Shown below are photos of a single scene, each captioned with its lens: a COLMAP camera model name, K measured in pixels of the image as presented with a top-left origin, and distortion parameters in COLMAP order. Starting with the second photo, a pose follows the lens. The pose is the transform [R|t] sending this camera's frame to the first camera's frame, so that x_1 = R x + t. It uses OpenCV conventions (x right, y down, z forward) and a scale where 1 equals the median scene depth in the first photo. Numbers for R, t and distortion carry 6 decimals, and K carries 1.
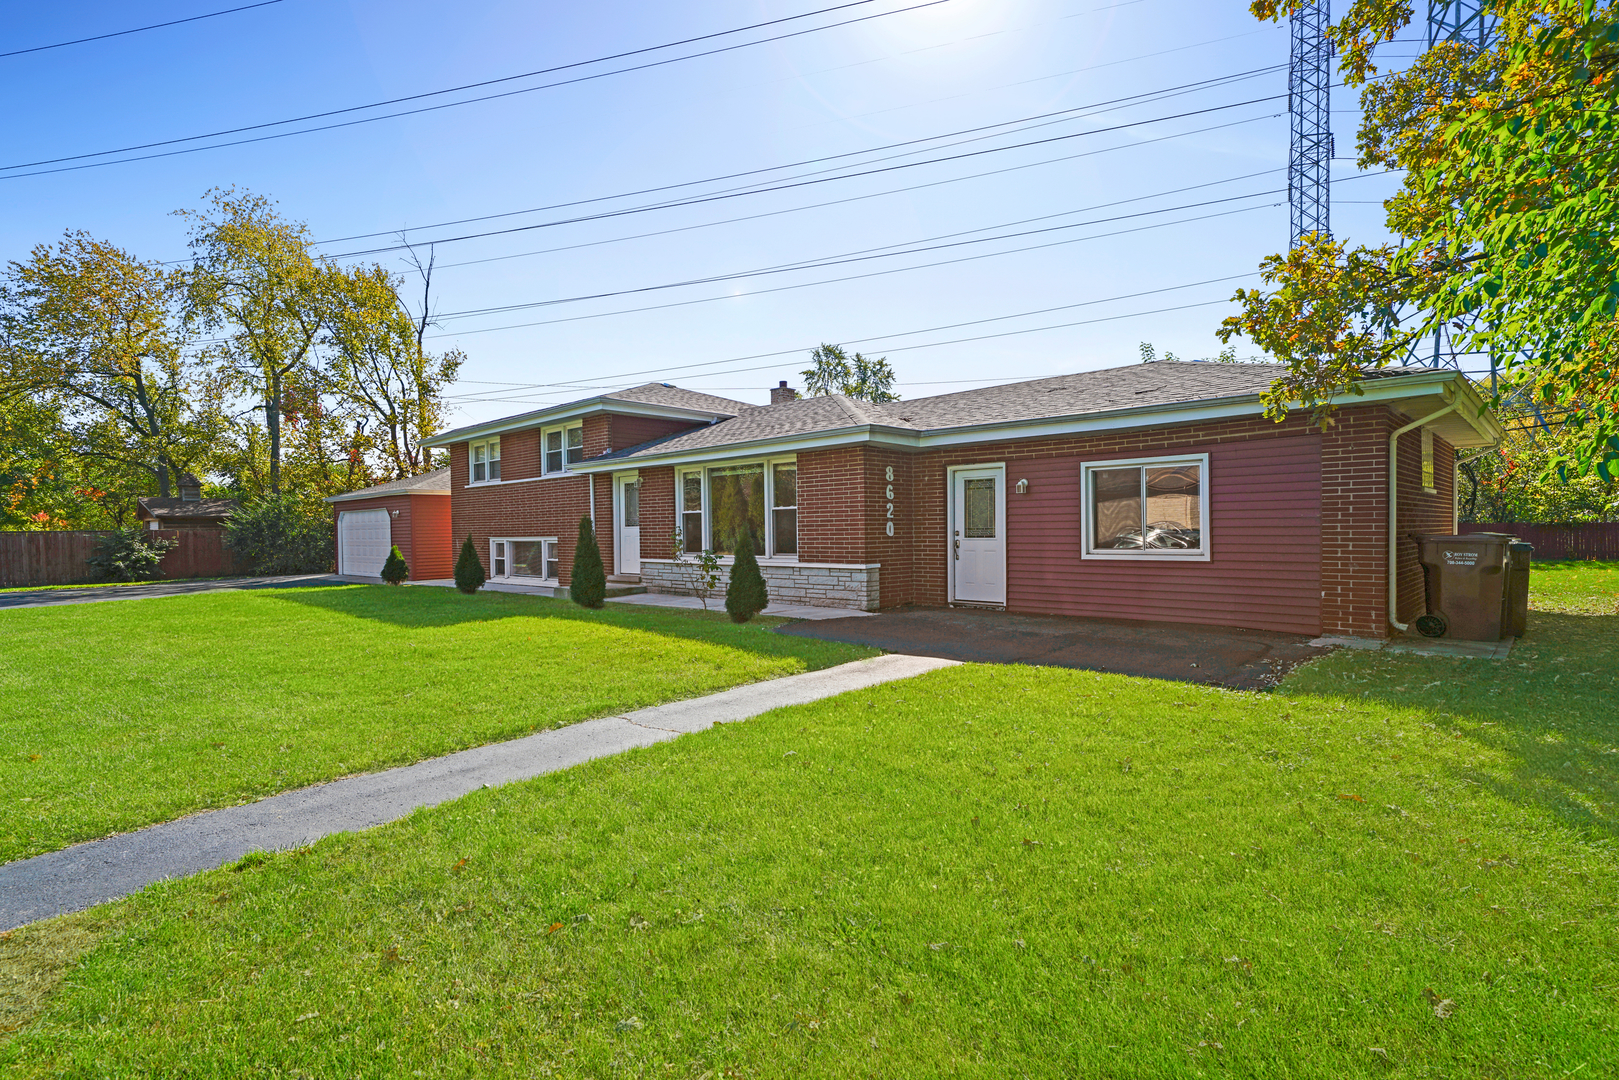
lens RADIAL K [[580.1, 0, 818.3], [0, 580.1, 532.1], [0, 0, 1]] dist [-0.003293, -0.000100]
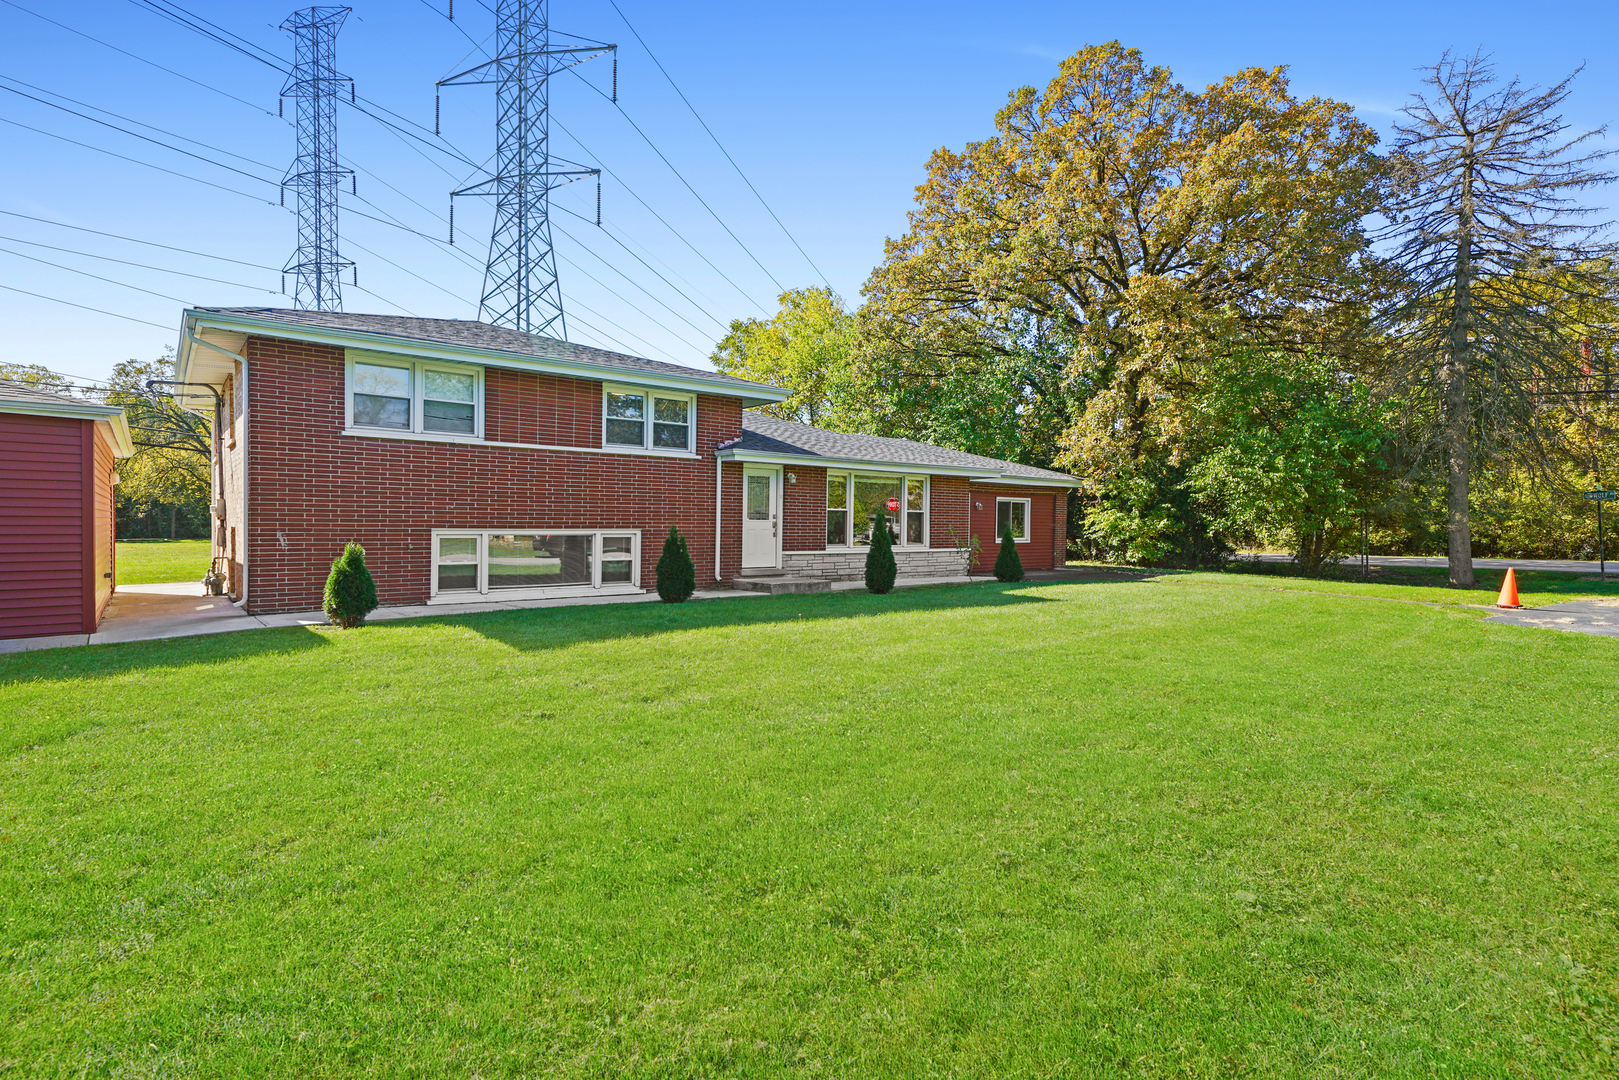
lens RADIAL K [[580.1, 0, 818.3], [0, 580.1, 532.1], [0, 0, 1]] dist [-0.003293, -0.000100]
pose [[0.425547, -0.017224, 0.904772, -1.408655], [-0.025865, 0.999179, 0.031186, -0.027664], [-0.904567, -0.036673, 0.424752, 0.584271]]
